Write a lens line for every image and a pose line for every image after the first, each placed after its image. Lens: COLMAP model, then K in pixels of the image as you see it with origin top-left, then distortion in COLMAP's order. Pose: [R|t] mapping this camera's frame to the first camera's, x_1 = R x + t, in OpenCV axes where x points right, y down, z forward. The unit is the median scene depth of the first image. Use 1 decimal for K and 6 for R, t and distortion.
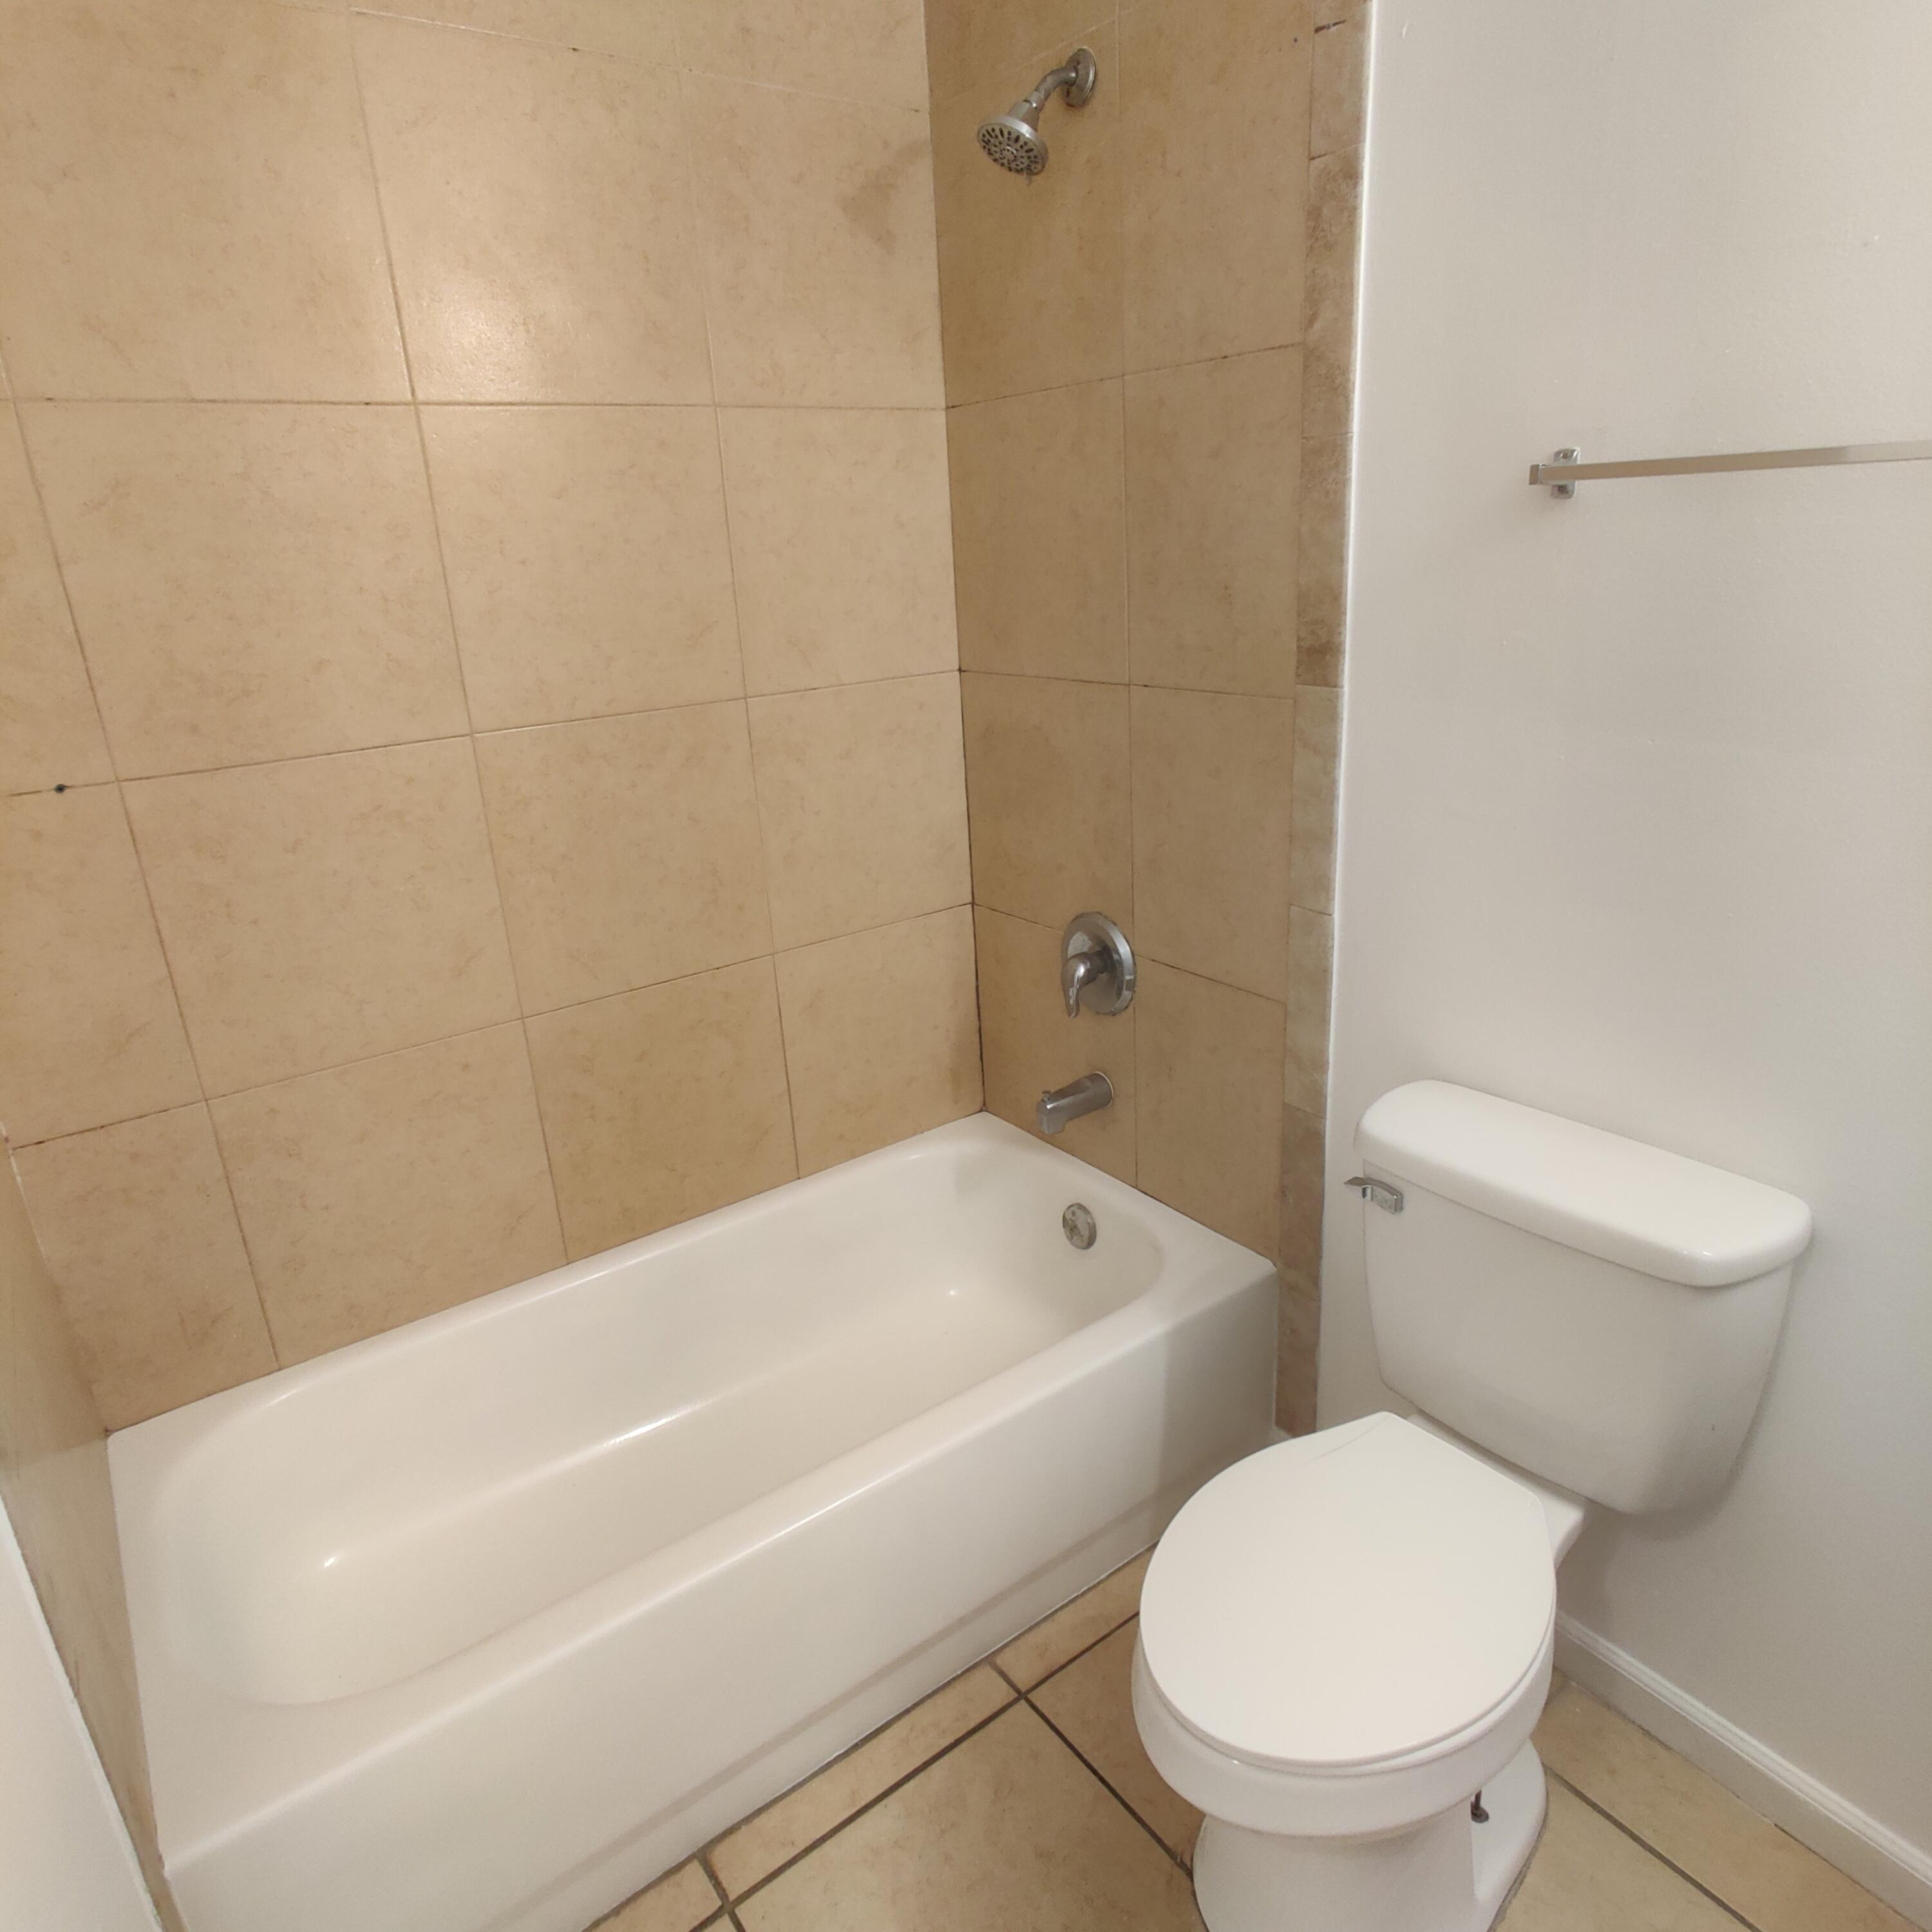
lens RADIAL K [[1267.8, 0, 966.5], [0, 1267.8, 968.3], [0, 0, 1]] dist [-0.025915, 0.027724]
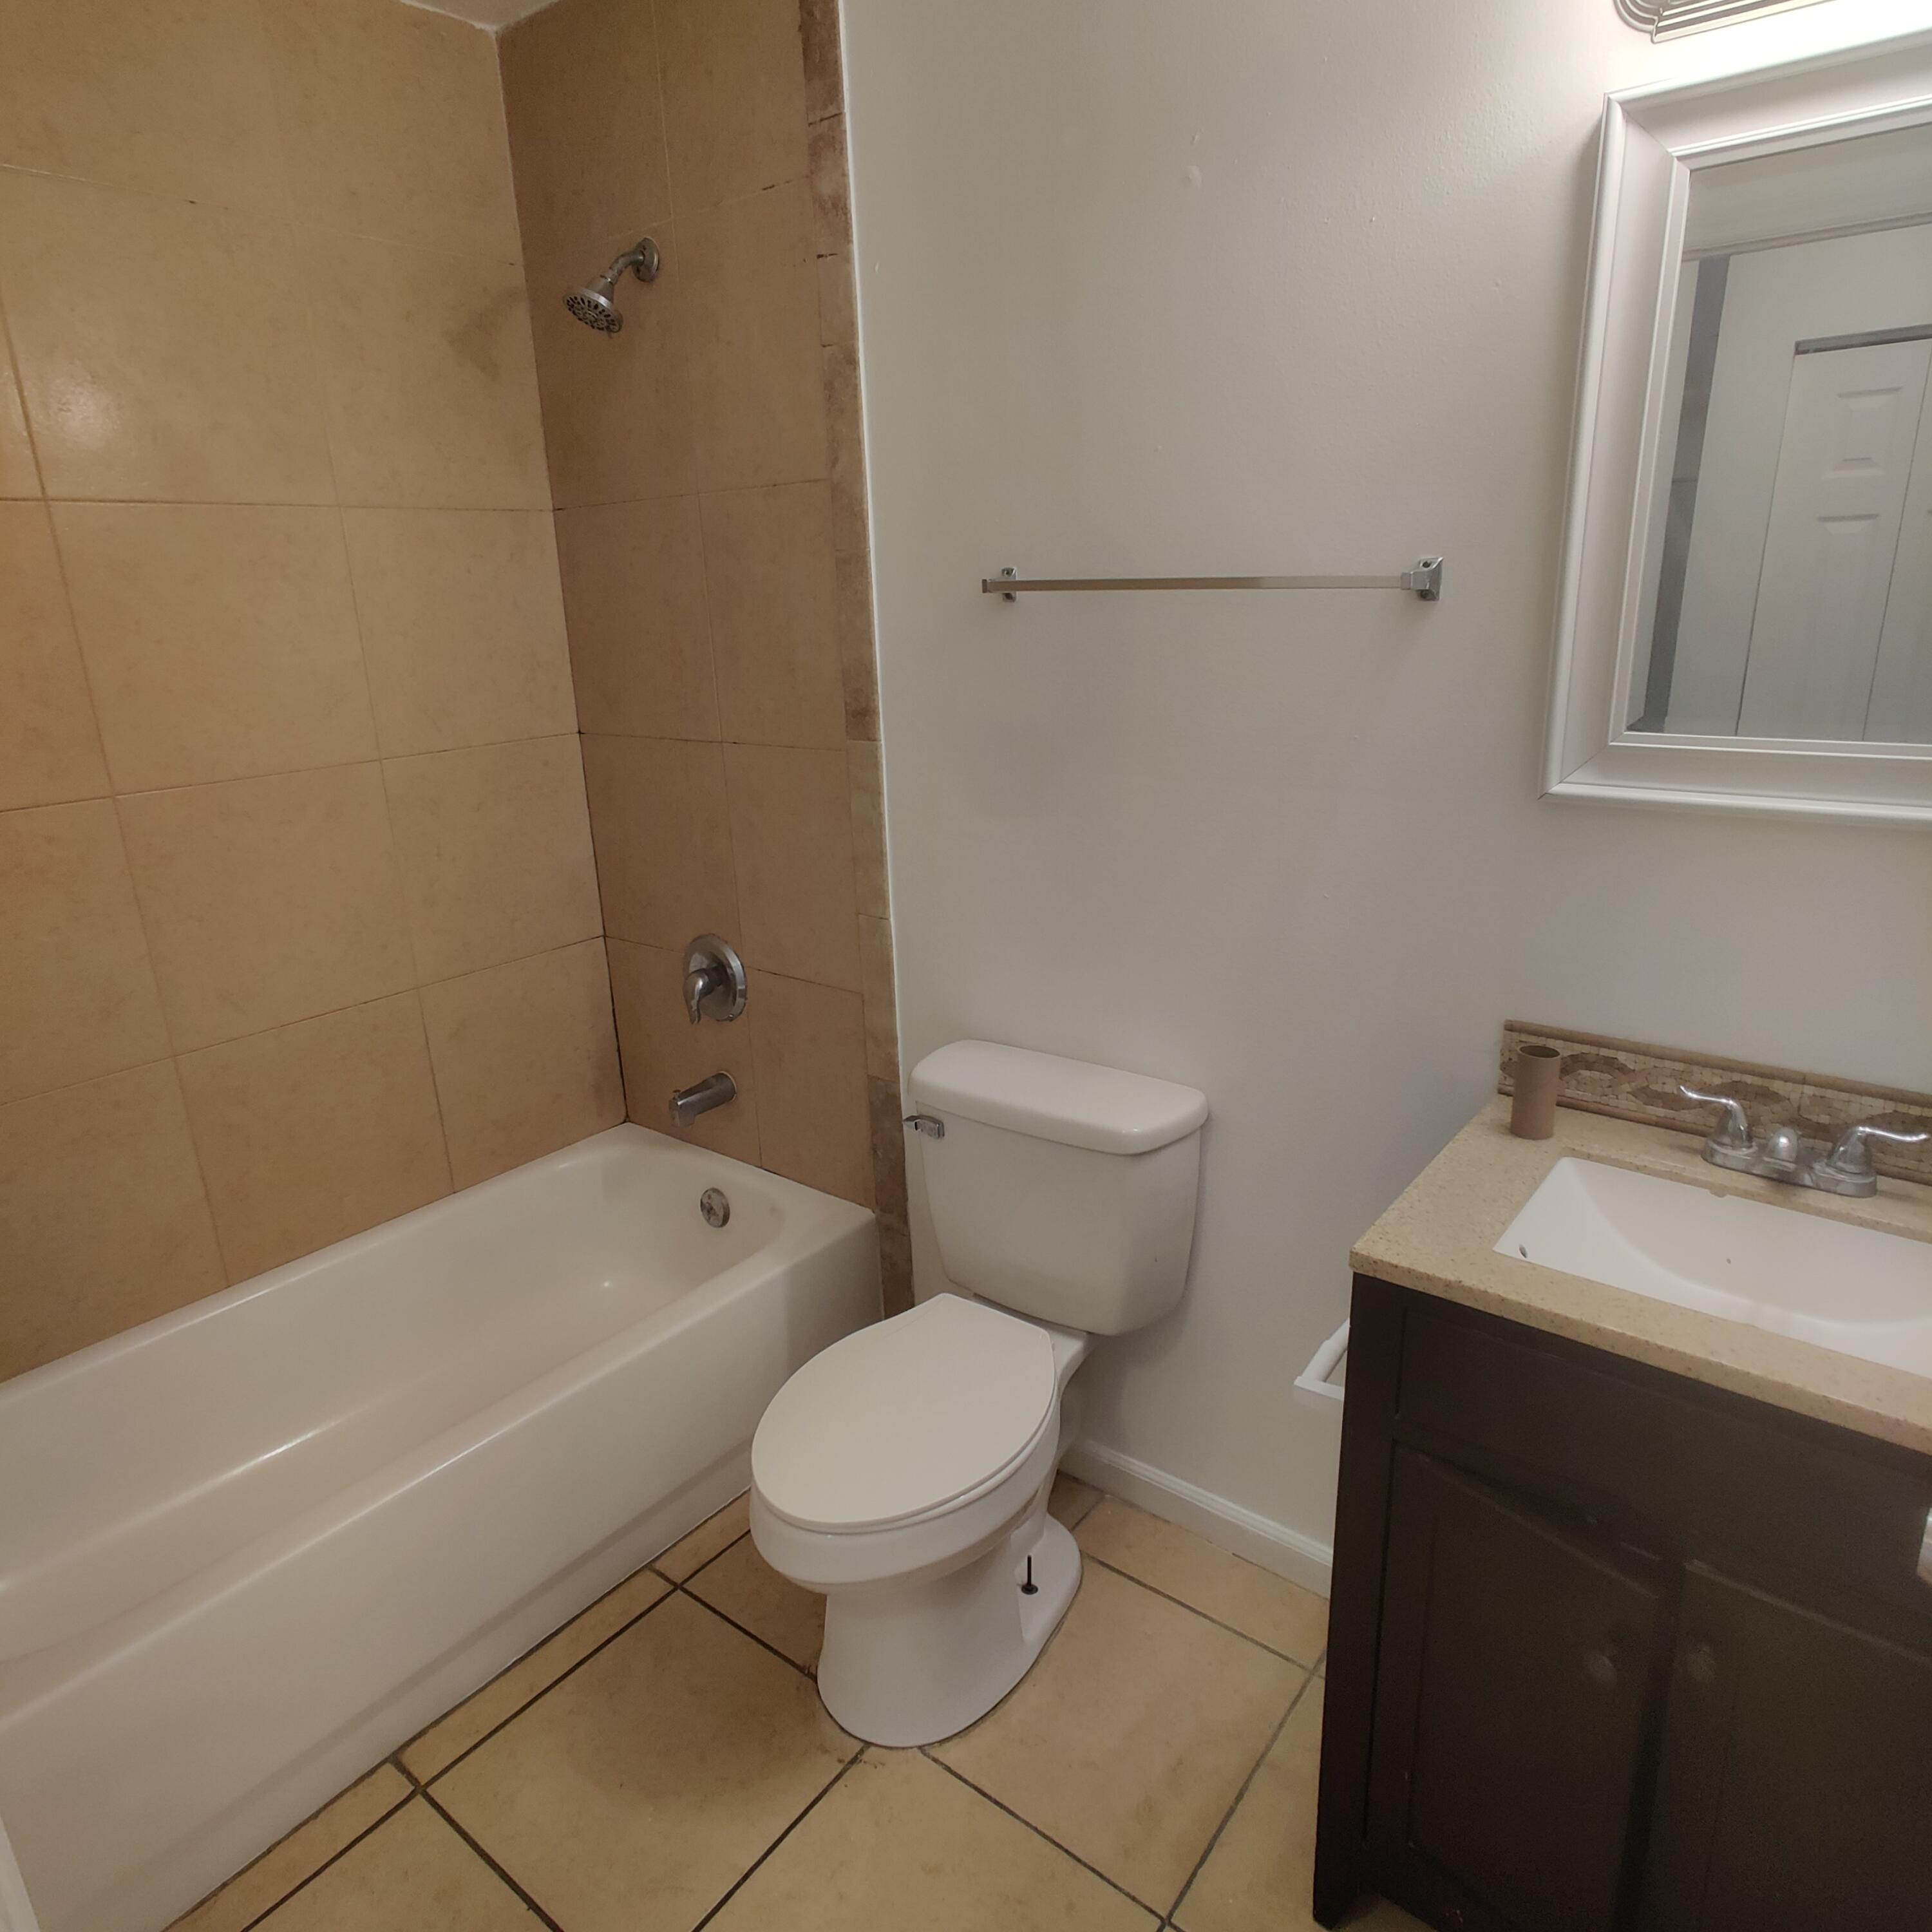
lens RADIAL K [[1267.8, 0, 957.0], [0, 1267.8, 960.8], [0, 0, 1]] dist [-0.025915, 0.027724]
pose [[0.966233, -0.058010, 0.251055, 0.034150], [0.071046, 0.996538, -0.043169, 0.059920], [-0.247682, 0.059548, 0.967010, -0.243139]]
